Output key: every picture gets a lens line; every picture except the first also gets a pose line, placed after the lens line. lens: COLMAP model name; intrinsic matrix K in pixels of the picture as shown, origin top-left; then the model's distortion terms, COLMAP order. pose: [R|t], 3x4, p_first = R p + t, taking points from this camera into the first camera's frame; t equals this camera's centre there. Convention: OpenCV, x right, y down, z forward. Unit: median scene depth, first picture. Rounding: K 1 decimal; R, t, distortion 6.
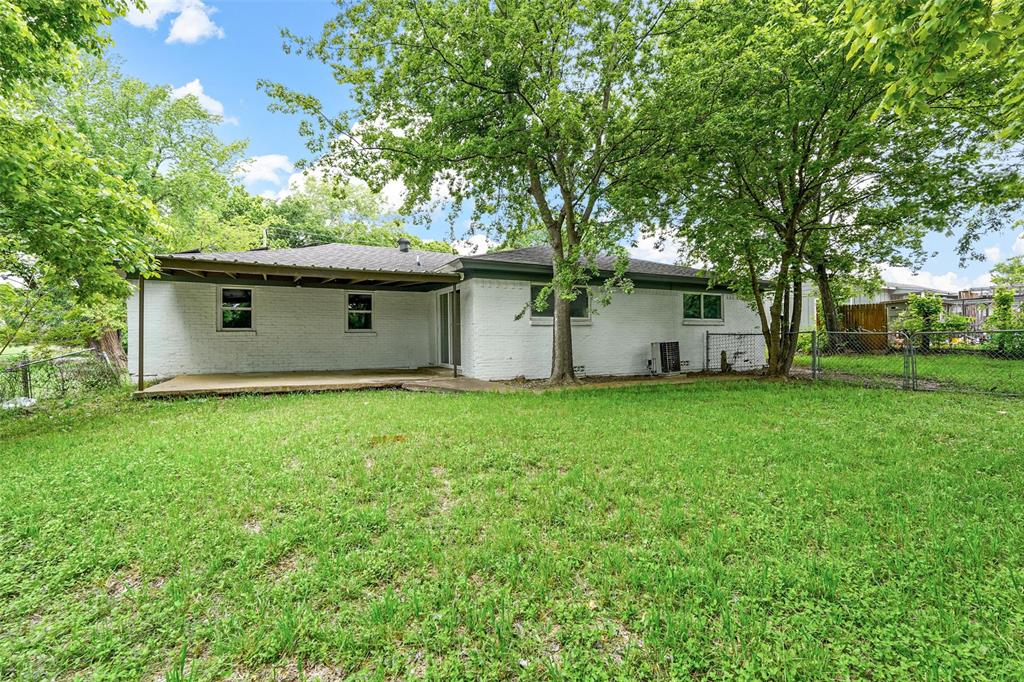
lens RADIAL K [[454.0, 0, 512.0], [0, 454.0, 341.0], [0, 0, 1]] dist [-0.013453, 0.007619]
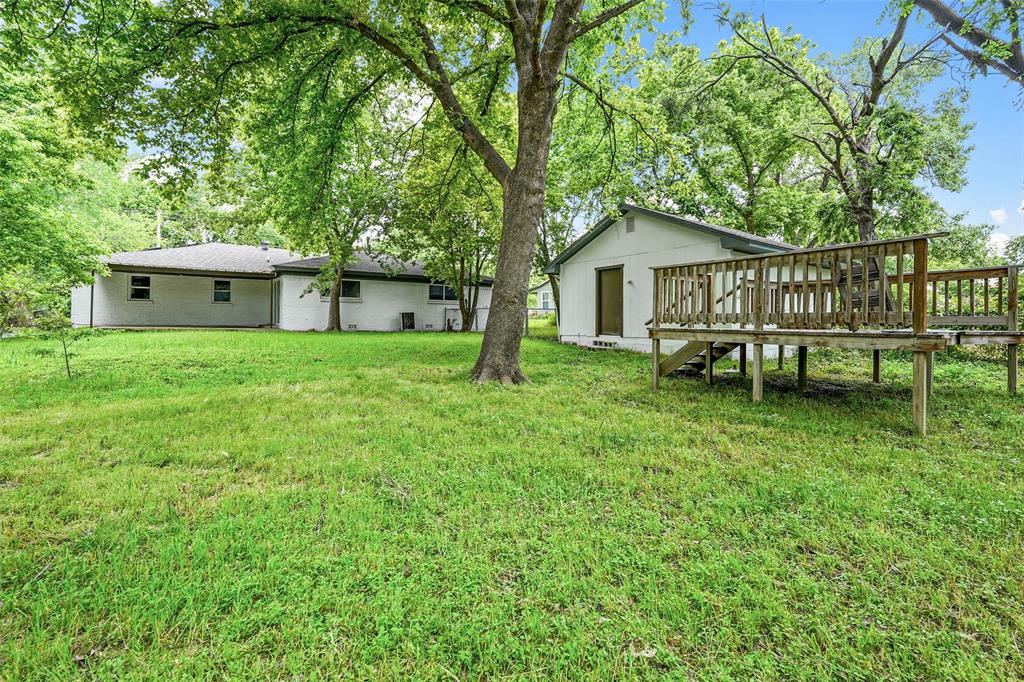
lens RADIAL K [[454.0, 0, 512.0], [0, 454.0, 341.0], [0, 0, 1]] dist [-0.013453, 0.007619]
pose [[0.987486, 0.009598, 0.157416, 0.514157], [-0.016177, 0.999046, 0.040564, 0.038352], [-0.156877, -0.042603, 0.986699, -0.915469]]
